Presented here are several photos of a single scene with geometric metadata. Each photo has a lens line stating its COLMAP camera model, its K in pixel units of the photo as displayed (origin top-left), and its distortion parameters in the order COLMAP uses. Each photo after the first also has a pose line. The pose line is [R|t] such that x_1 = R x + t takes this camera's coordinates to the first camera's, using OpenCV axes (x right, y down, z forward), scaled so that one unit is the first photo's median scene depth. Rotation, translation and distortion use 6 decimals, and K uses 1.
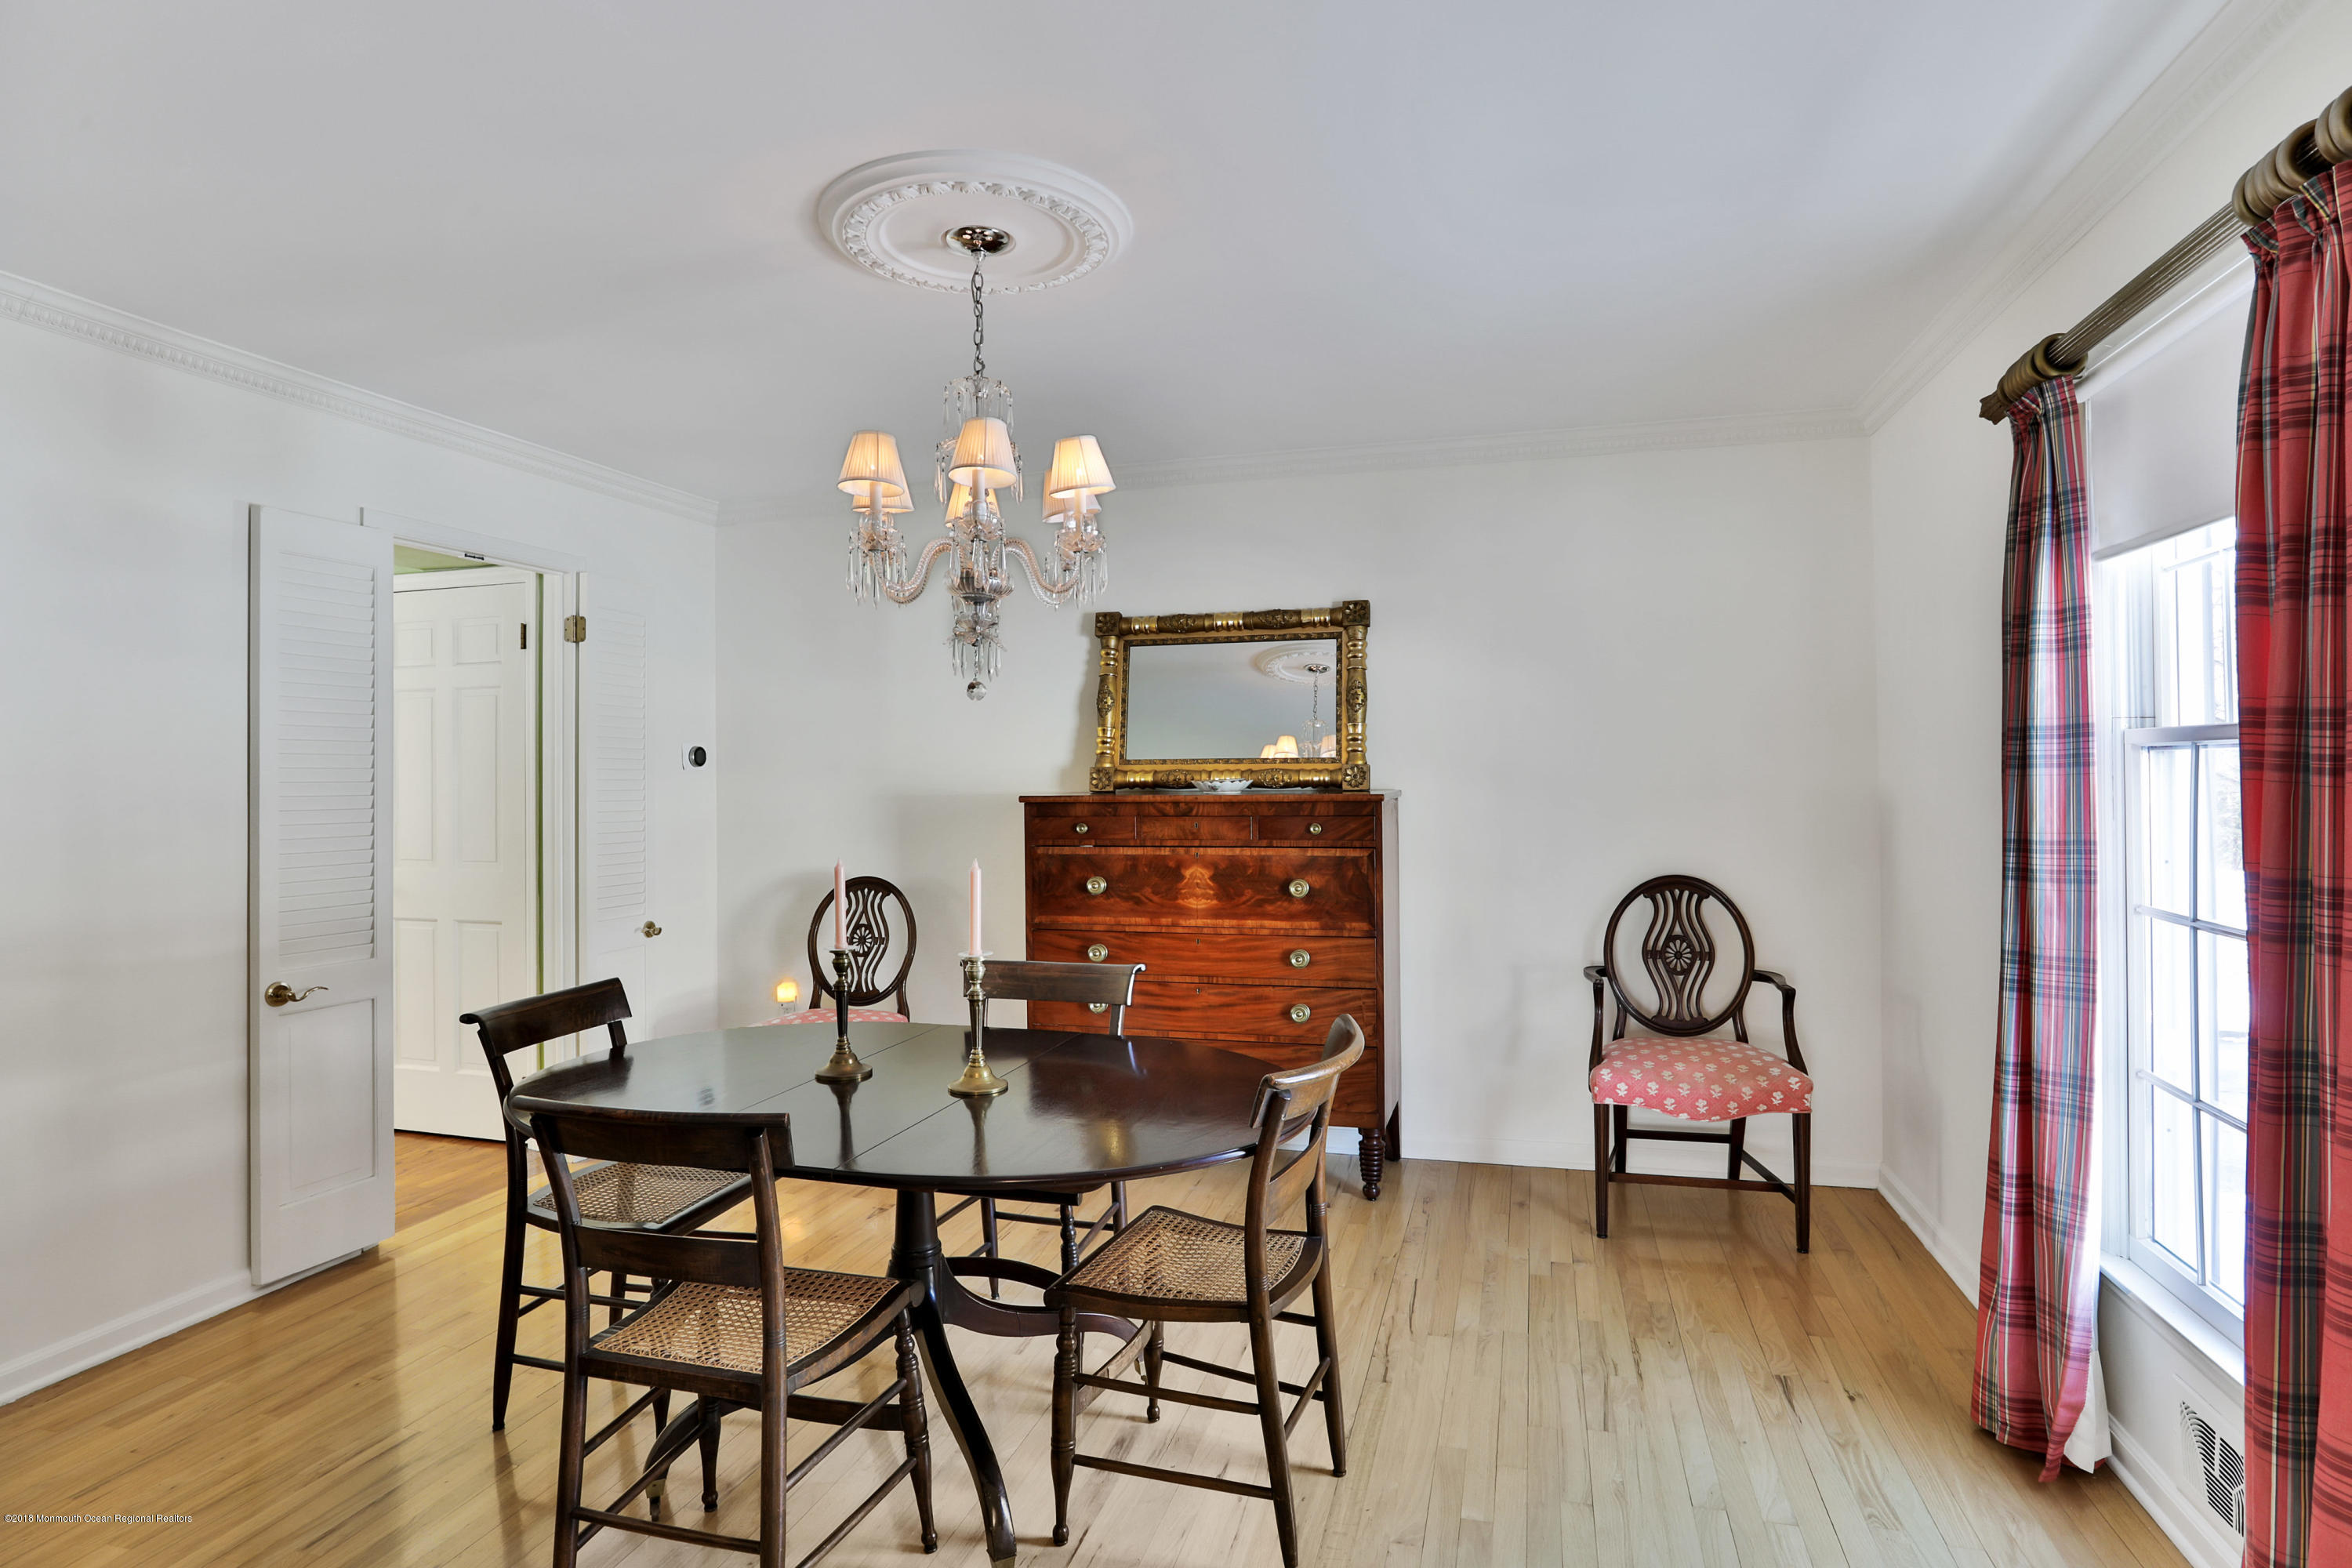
lens RADIAL K [[1297.5, 0, 1164.8], [0, 1297.5, 752.7], [0, 0, 1]] dist [-0.049537, 0.023781]
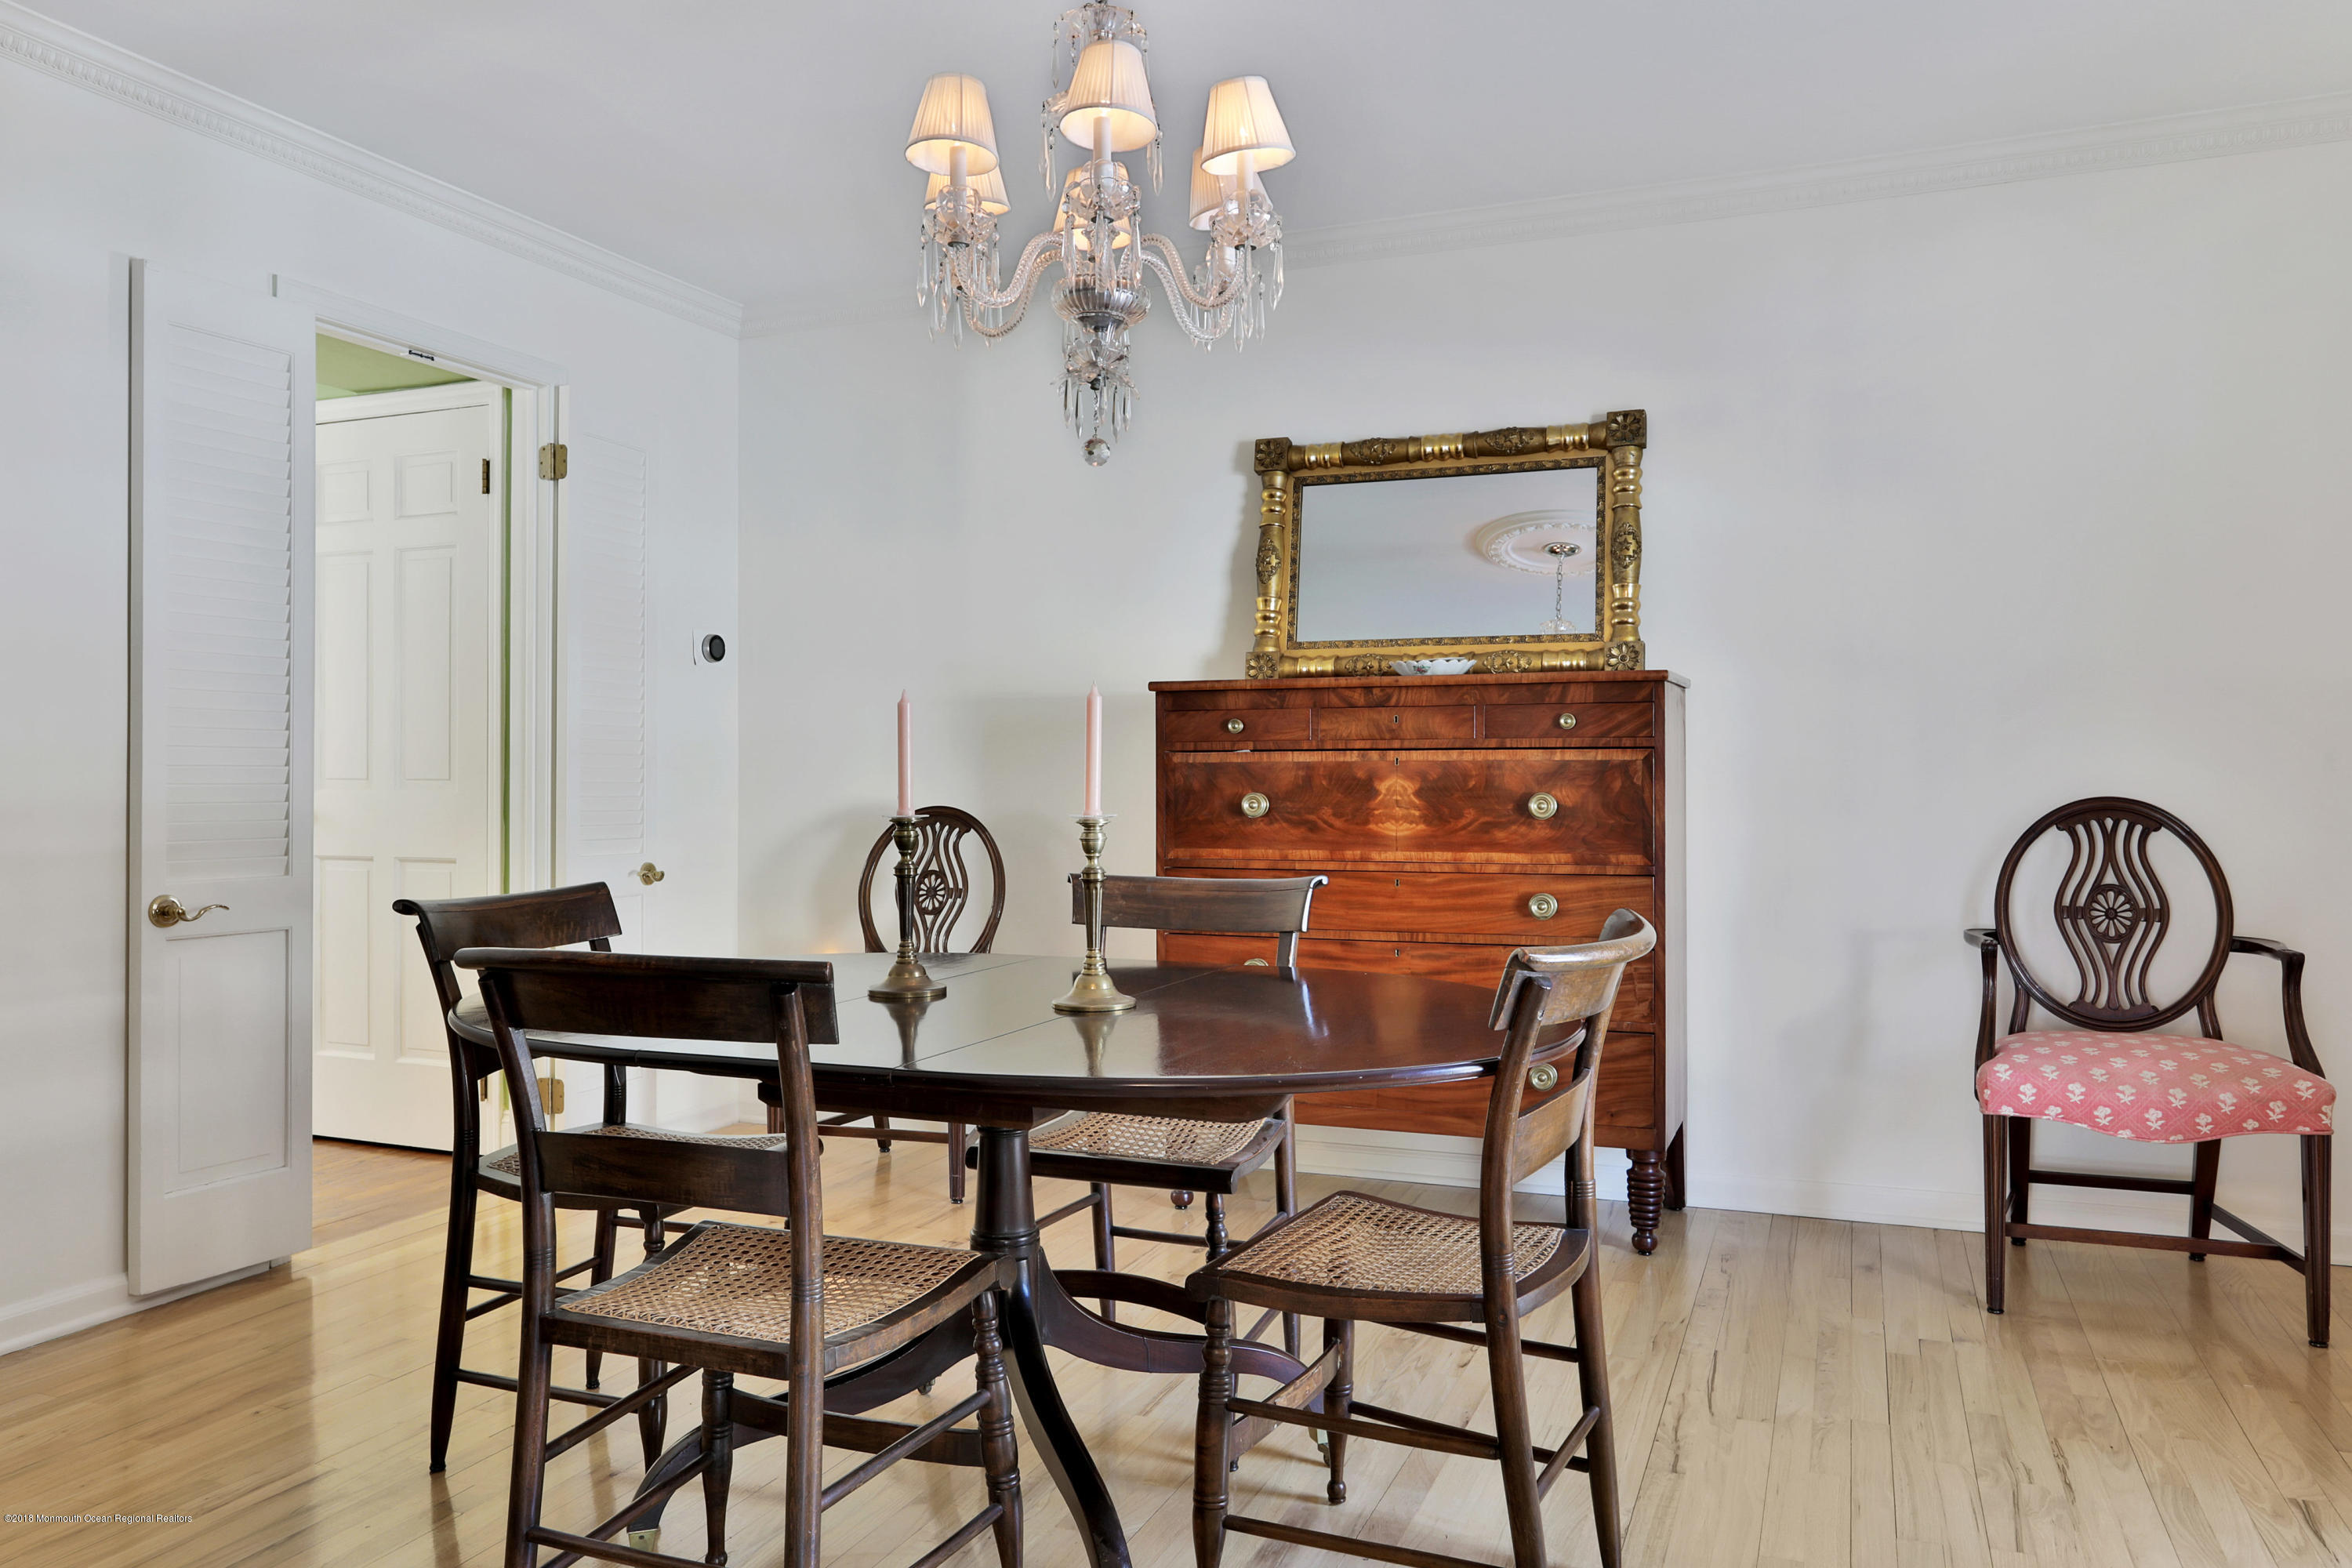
lens RADIAL K [[1745.7, 0, 1142.1], [0, 1745.7, 783.8], [0, 0, 1]] dist [-0.026109, 0.032139]
pose [[0.994063, 0.008489, -0.108472, -0.012069], [-0.007485, 0.999925, 0.009657, 0.100402], [0.108546, -0.008788, 0.994053, 0.041938]]
